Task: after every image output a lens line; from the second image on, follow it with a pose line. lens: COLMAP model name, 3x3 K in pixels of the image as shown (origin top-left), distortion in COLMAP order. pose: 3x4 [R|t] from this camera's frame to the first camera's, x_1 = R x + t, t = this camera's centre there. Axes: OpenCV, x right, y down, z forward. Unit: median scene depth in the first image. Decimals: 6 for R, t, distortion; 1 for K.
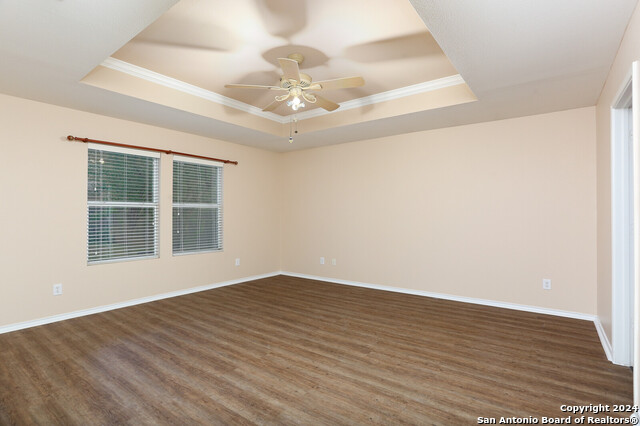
lens RADIAL K [[319.2, 0, 319.9], [0, 319.2, 213.7], [0, 0, 1]] dist [-0.034362, 0.006044]
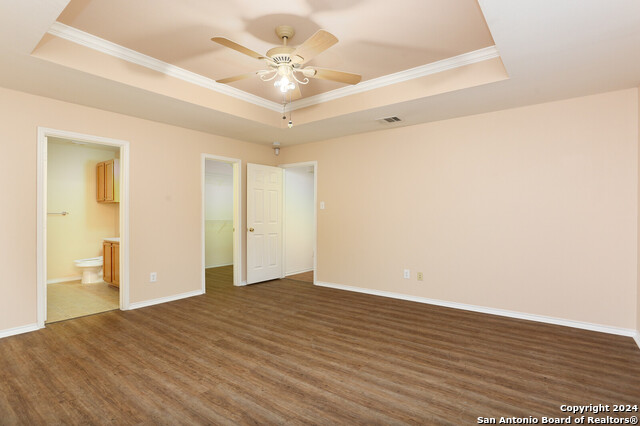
lens RADIAL K [[319.2, 0, 320.2], [0, 319.2, 213.3], [0, 0, 1]] dist [-0.034362, 0.006044]
pose [[-0.999971, 0.001749, 0.007422, -0.191875], [0.001723, 0.999992, -0.003509, 0.006668], [-0.007429, -0.003496, -0.999966, 2.002984]]
